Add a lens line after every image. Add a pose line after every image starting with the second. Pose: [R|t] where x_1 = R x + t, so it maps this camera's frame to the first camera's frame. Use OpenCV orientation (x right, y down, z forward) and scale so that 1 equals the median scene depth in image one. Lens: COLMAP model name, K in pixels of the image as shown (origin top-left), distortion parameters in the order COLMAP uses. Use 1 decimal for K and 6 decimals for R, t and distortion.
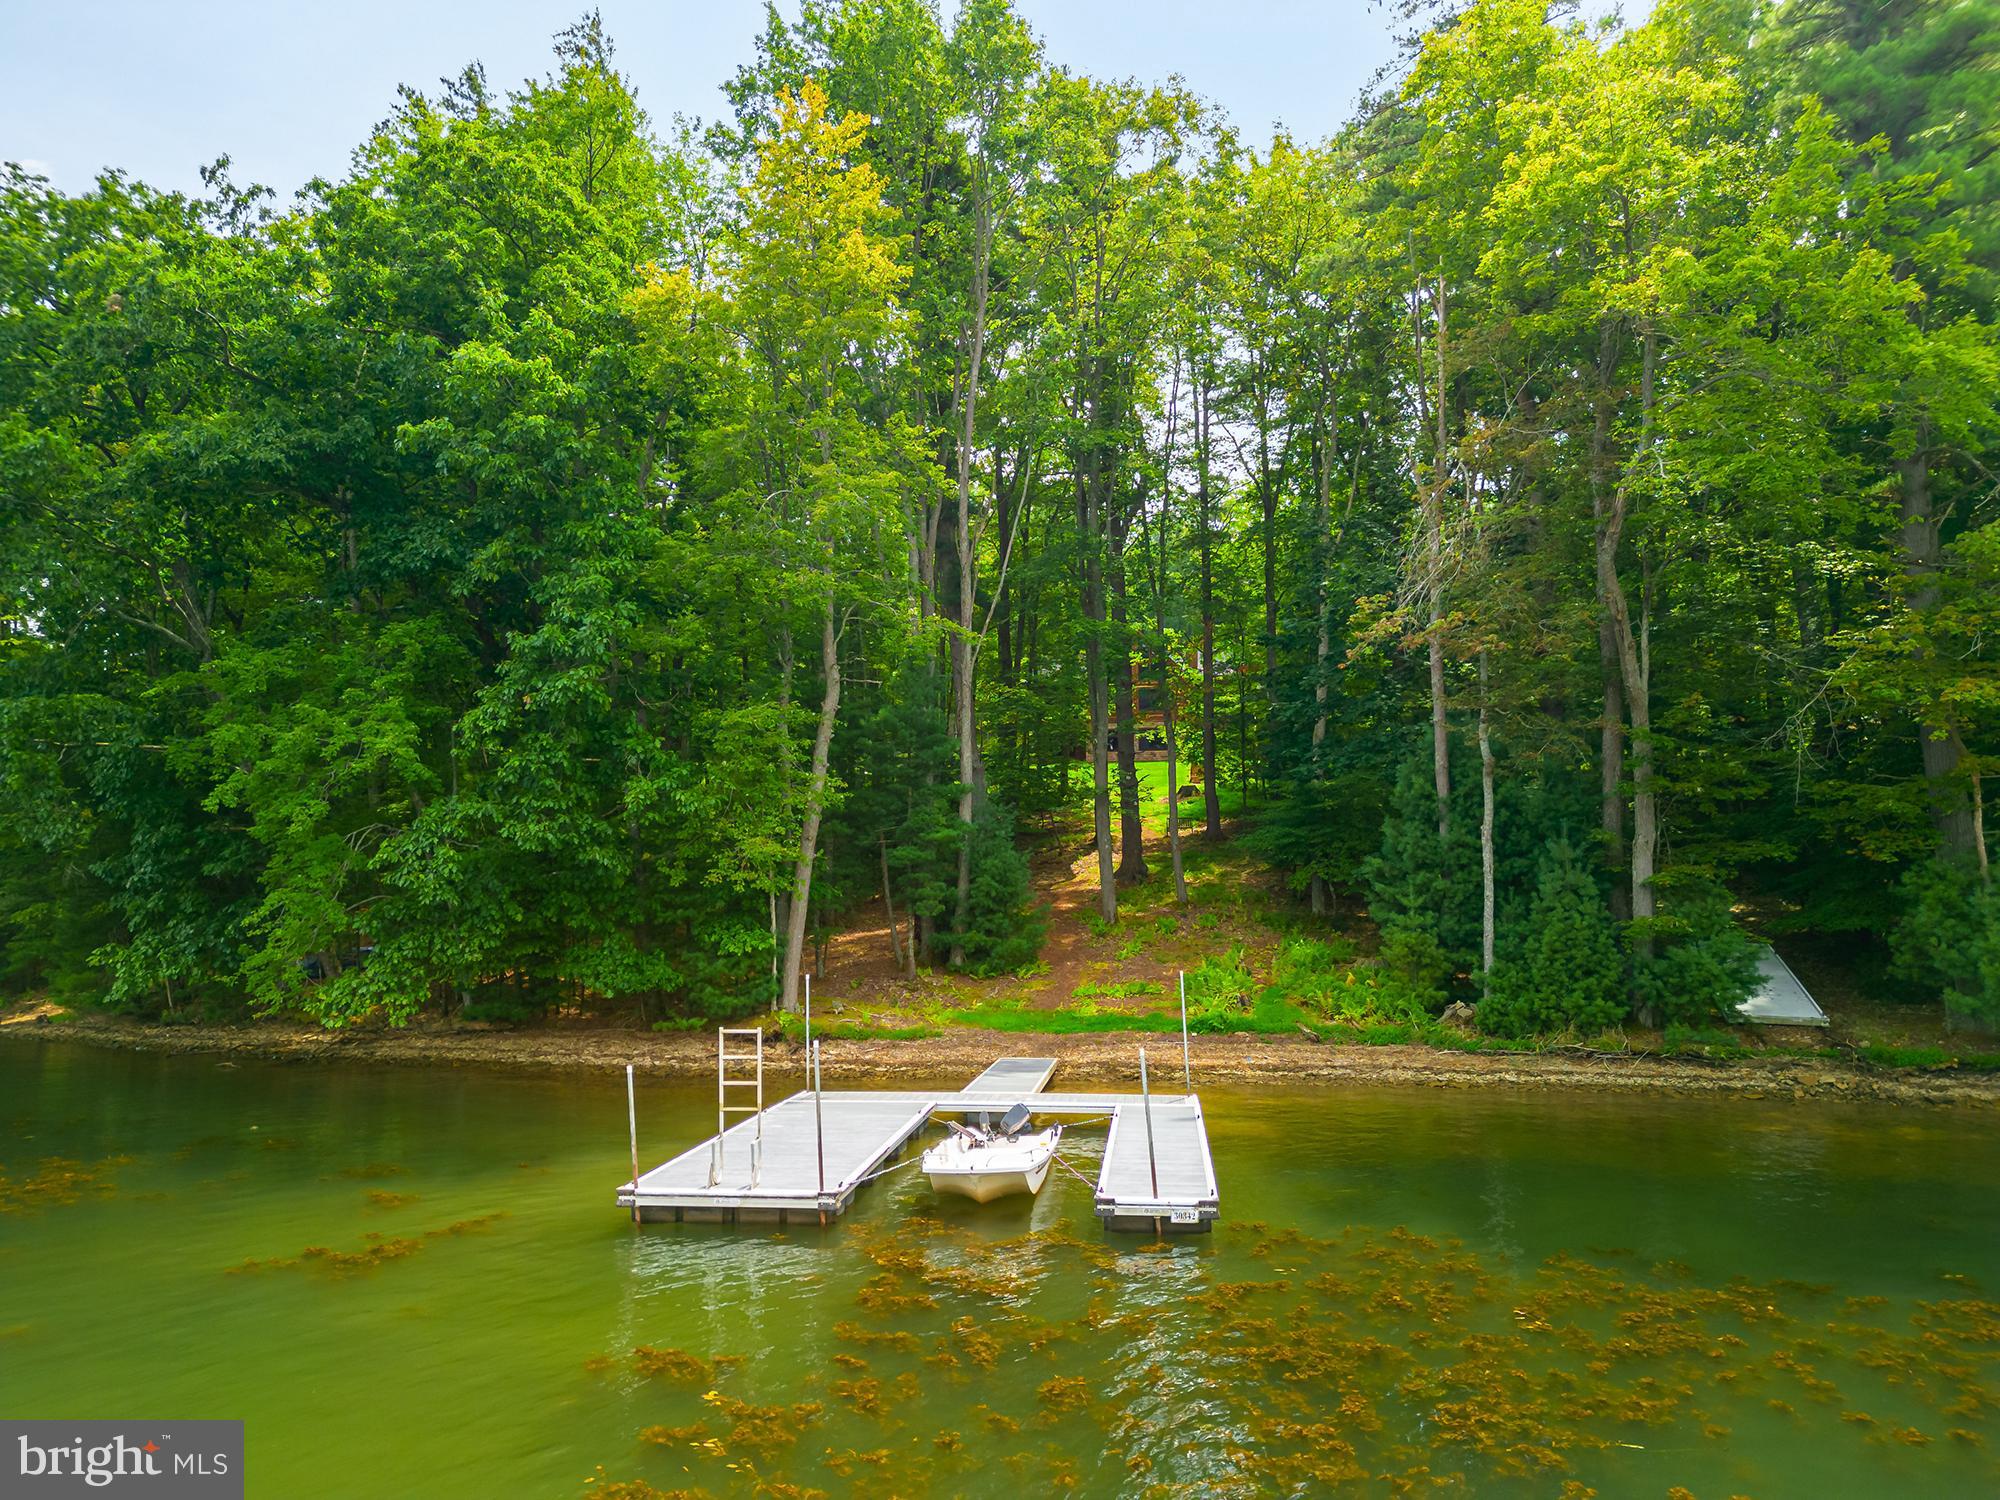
lens RADIAL K [[1412.9, 0, 990.9], [0, 1412.9, 757.7], [0, 0, 1]] dist [0.006039, -0.011284]
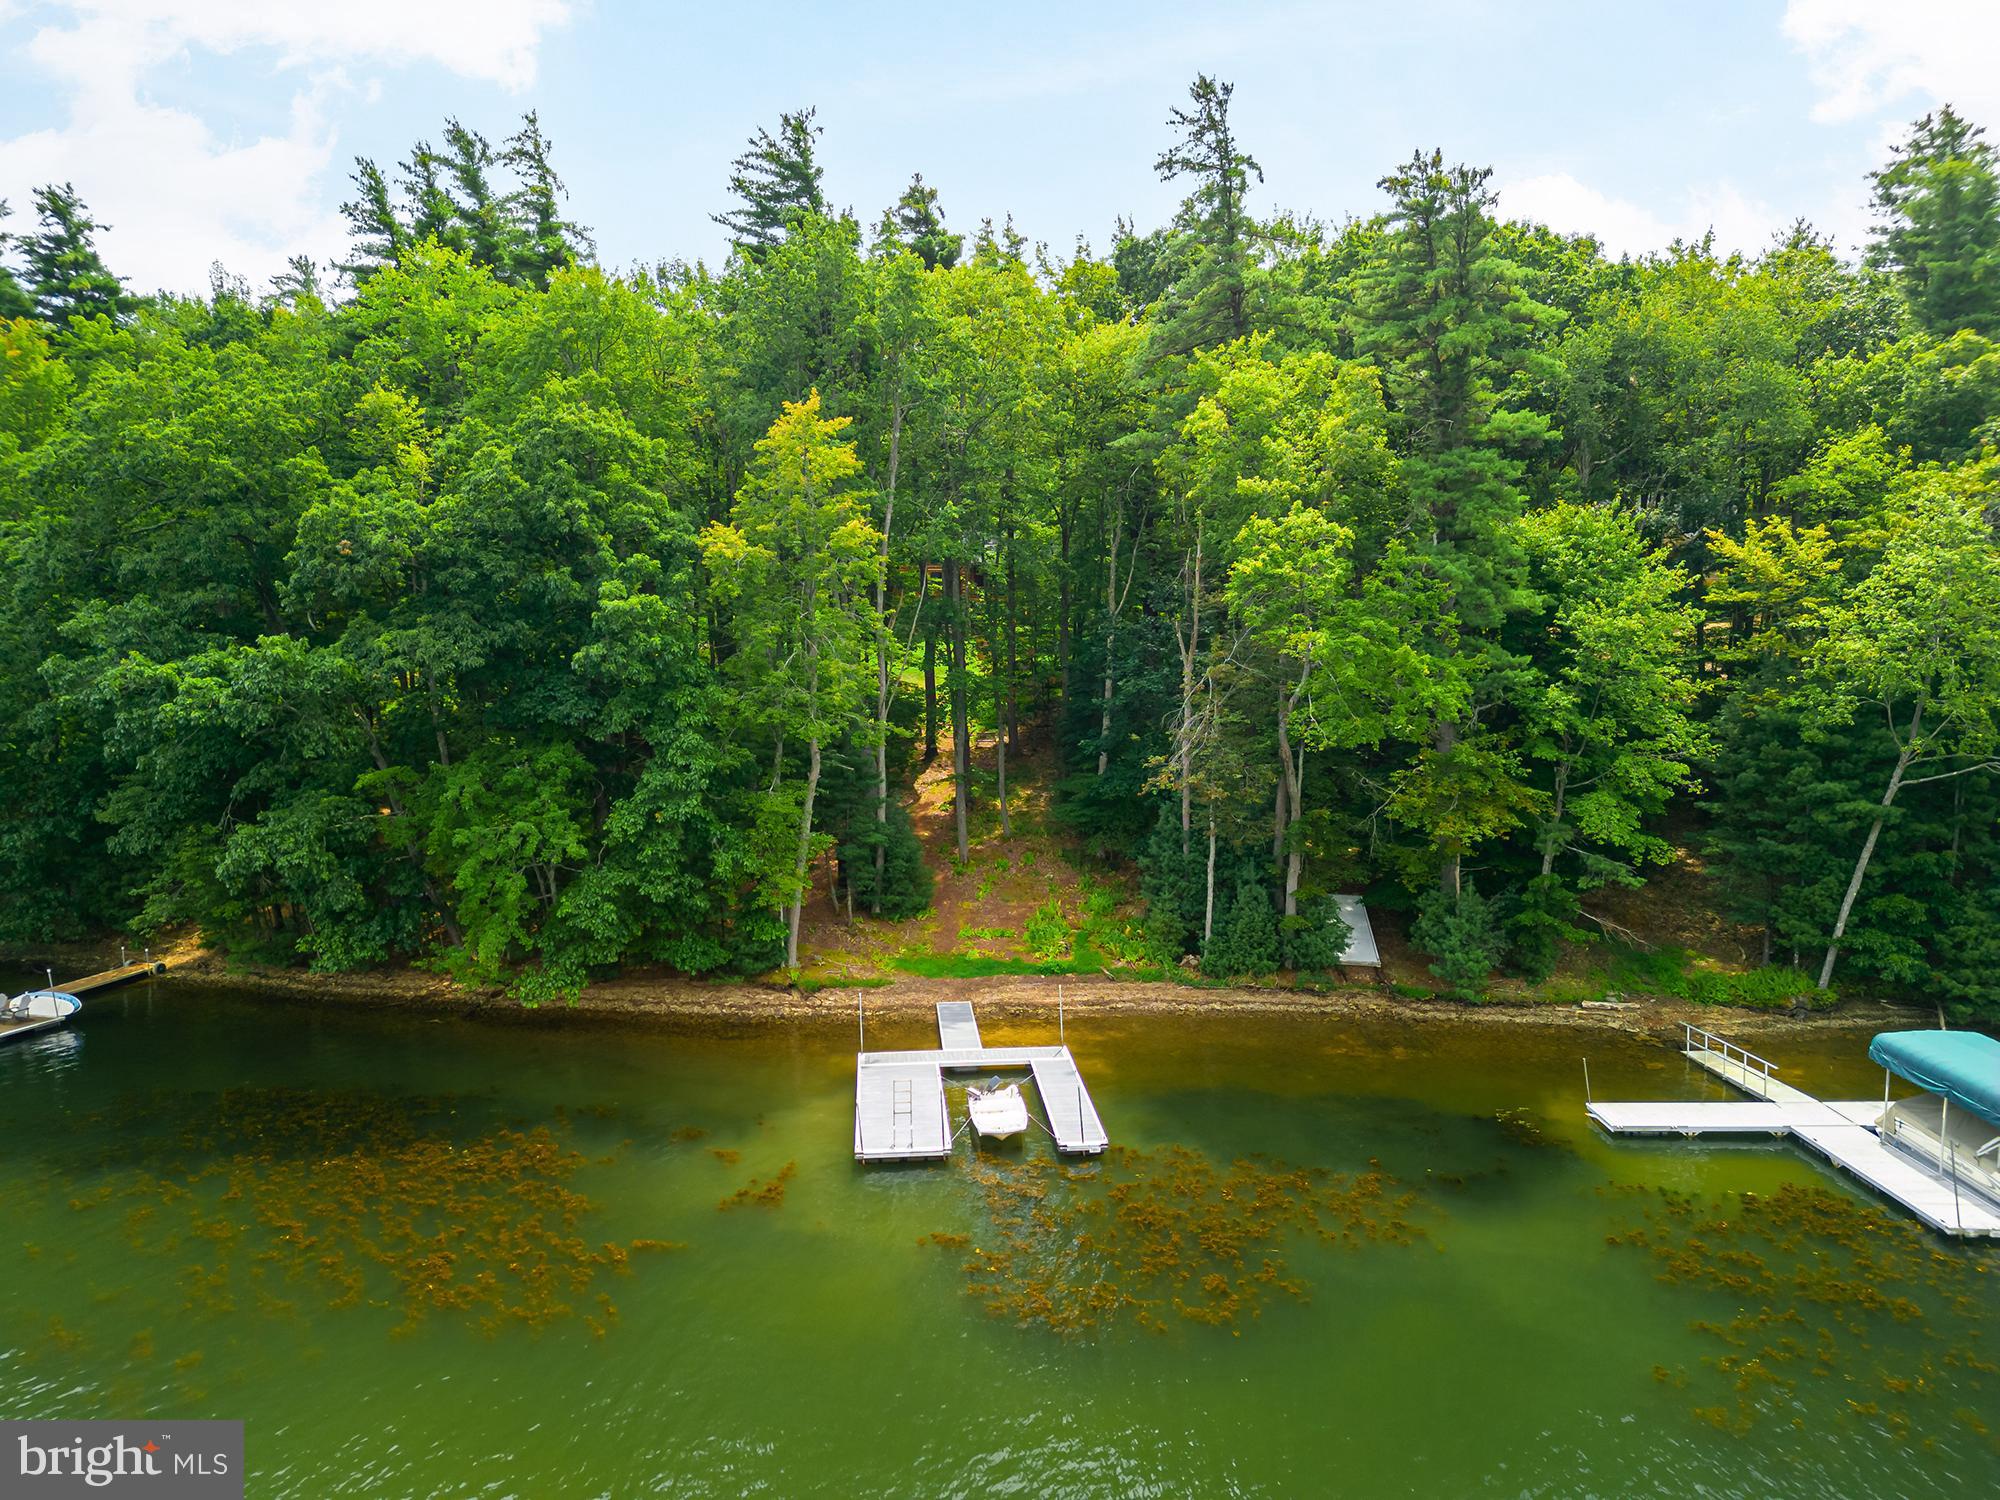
lens RADIAL K [[1412.9, 0, 1003.2], [0, 1412.9, 744.4], [0, 0, 1]] dist [0.006039, -0.011284]
pose [[0.978819, -0.018074, 0.203928, -0.266032], [-0.021199, 0.981793, 0.188768, -0.434026], [-0.203627, -0.189093, 0.960614, -0.627304]]
